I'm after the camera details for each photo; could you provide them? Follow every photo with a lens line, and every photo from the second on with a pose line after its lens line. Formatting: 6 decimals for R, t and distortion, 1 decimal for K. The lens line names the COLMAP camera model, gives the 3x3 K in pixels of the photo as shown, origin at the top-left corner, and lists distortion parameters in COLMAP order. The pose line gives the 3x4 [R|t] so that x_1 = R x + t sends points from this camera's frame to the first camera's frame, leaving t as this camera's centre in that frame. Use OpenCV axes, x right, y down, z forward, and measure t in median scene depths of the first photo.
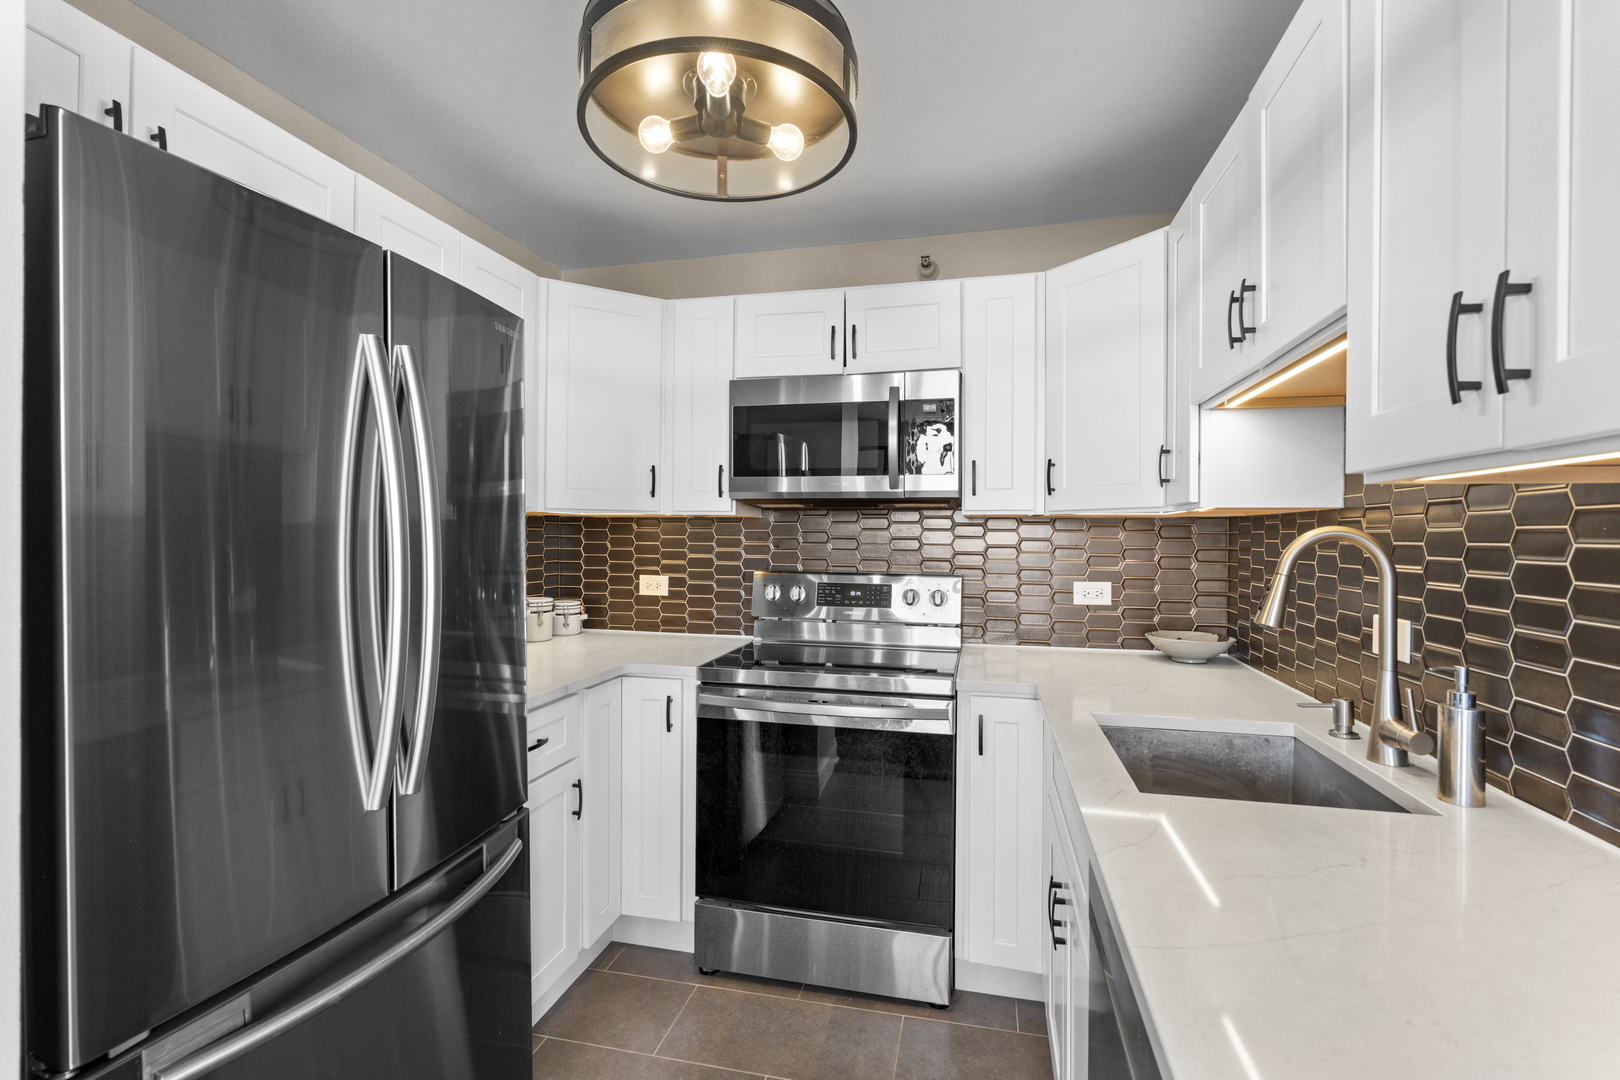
lens RADIAL K [[716.6, 0, 817.3], [0, 716.6, 535.2], [0, 0, 1]] dist [-0.001811, 0.000990]
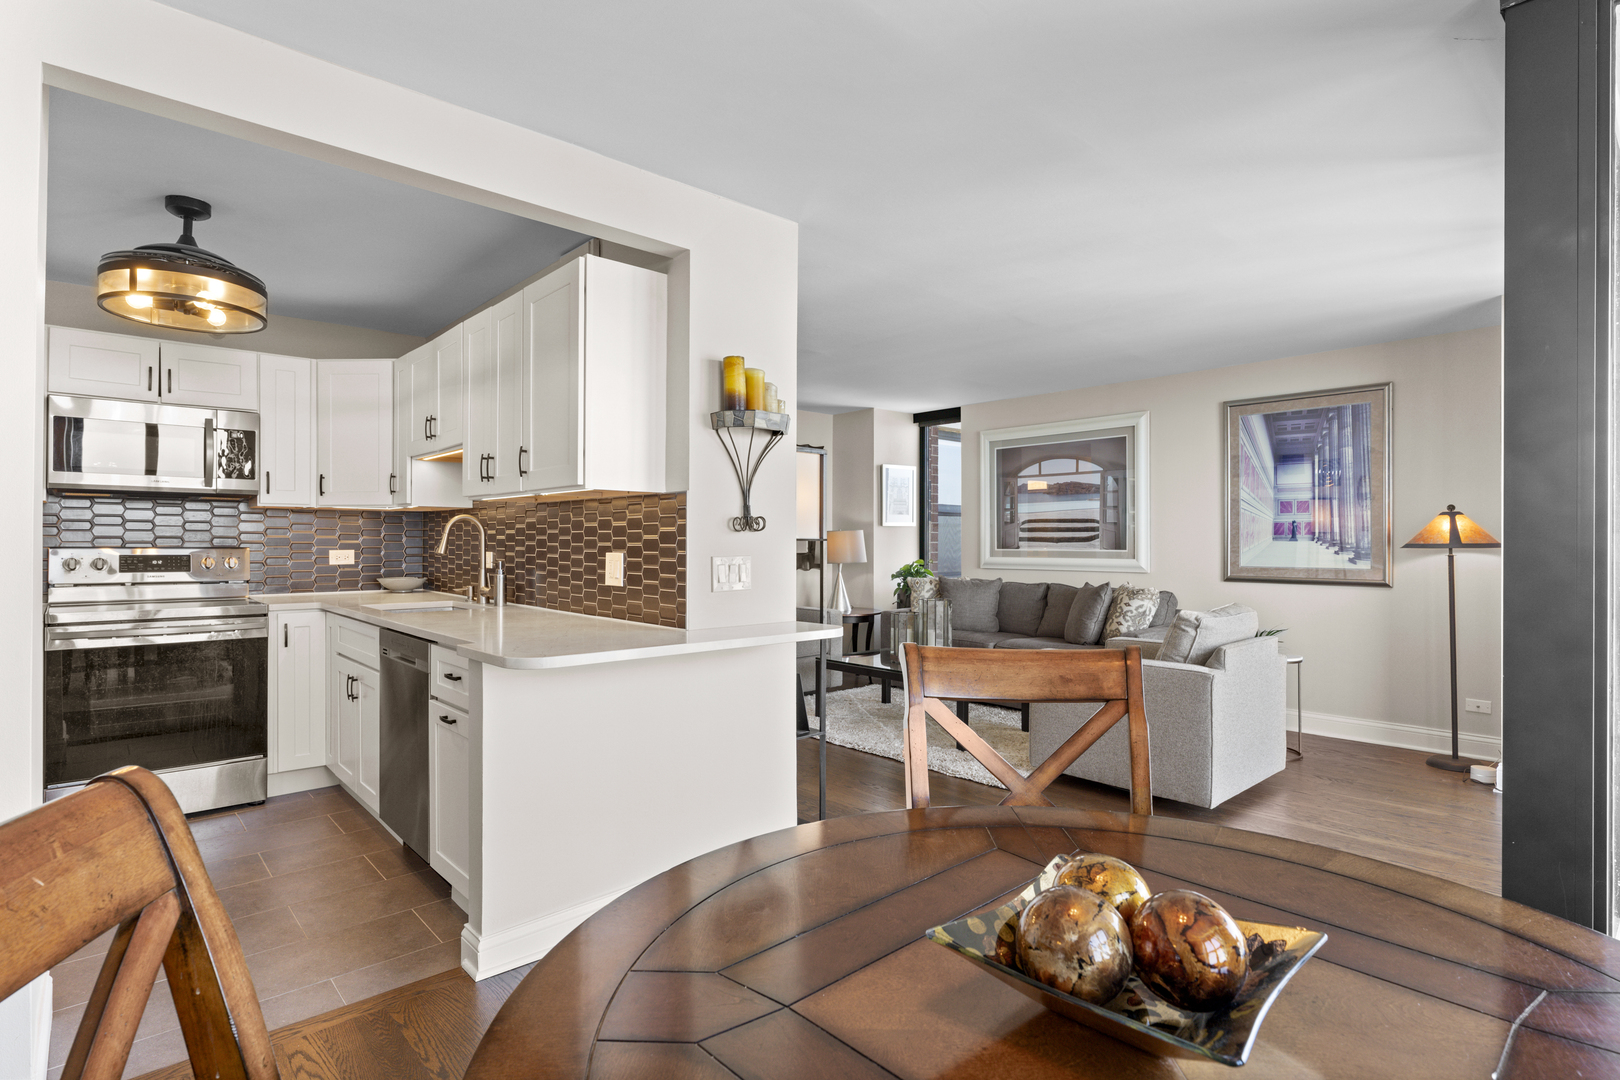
lens RADIAL K [[814.7, 0, 810.0], [0, 814.7, 540.0], [0, 0, 1]] dist [-0.001346, -0.000293]
pose [[0.562346, -0.003399, 0.826895, -0.673249], [0.001201, 0.999994, 0.003294, 0.047373], [-0.826901, -0.000860, 0.562347, -1.124689]]
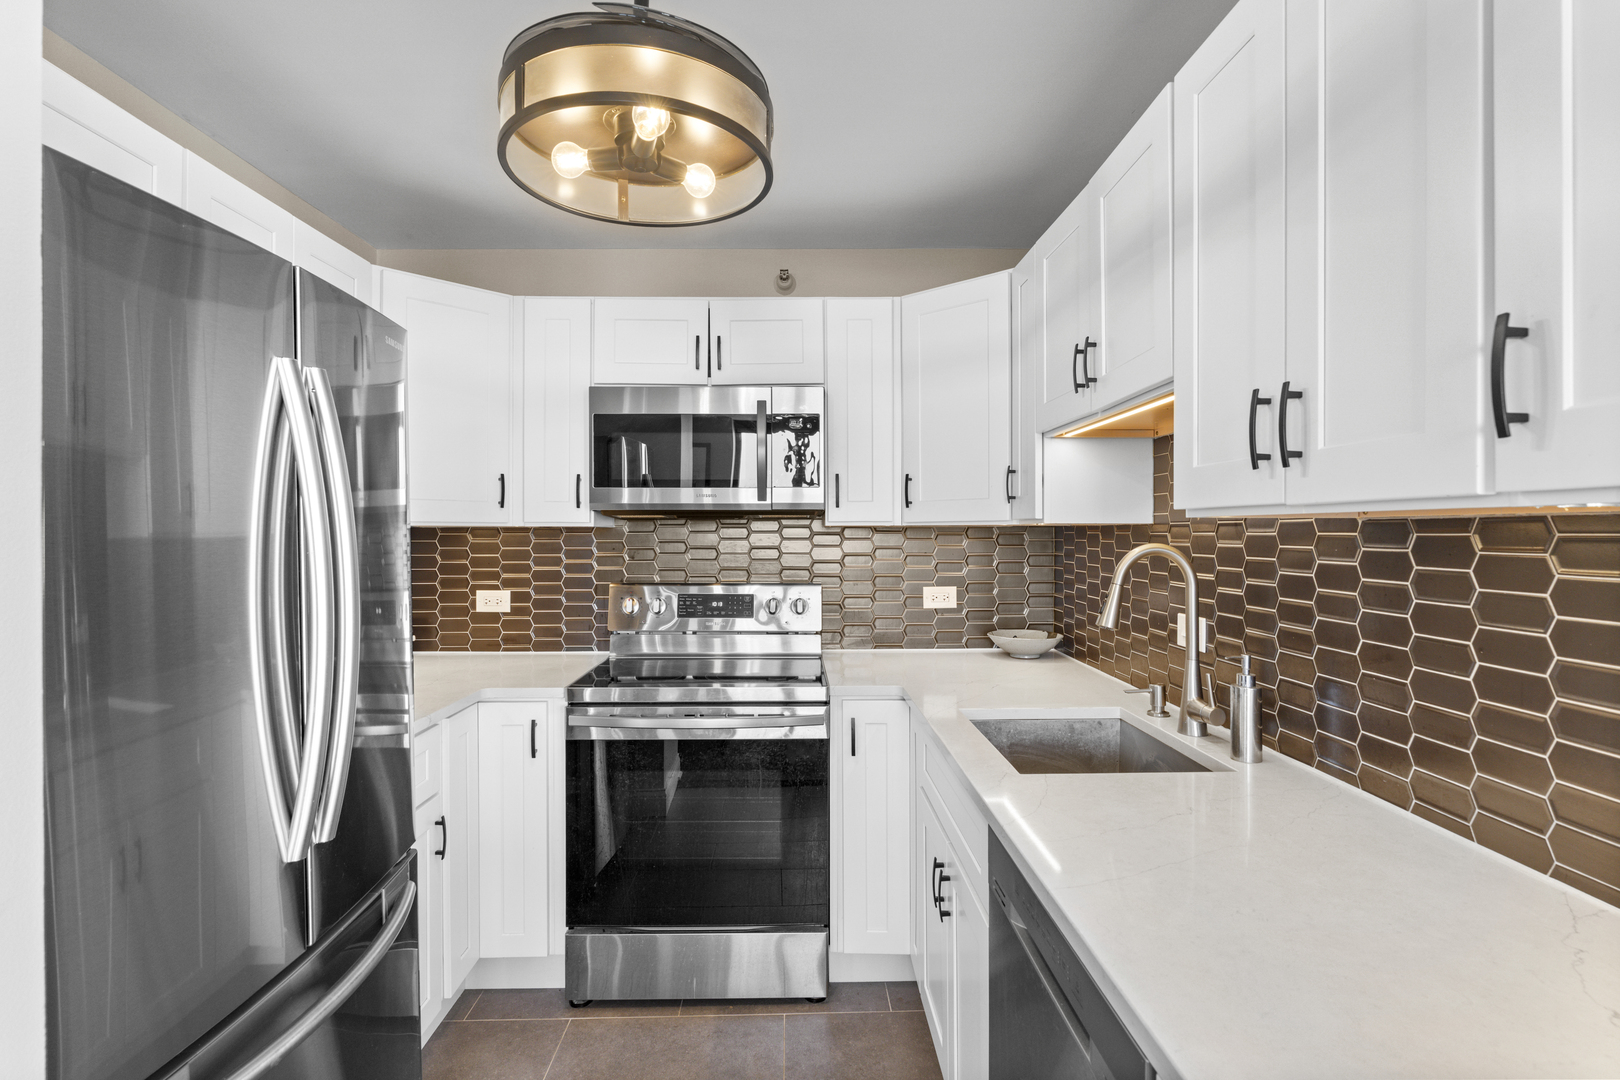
lens RADIAL K [[772.7, 0, 805.6], [0, 772.7, 531.0], [0, 0, 1]] dist [-0.001258, 0.000174]
pose [[0.969264, -0.007680, 0.245903, -0.117143], [0.007502, 0.999970, 0.001660, -0.026888], [-0.245908, 0.000235, 0.969293, -0.085783]]
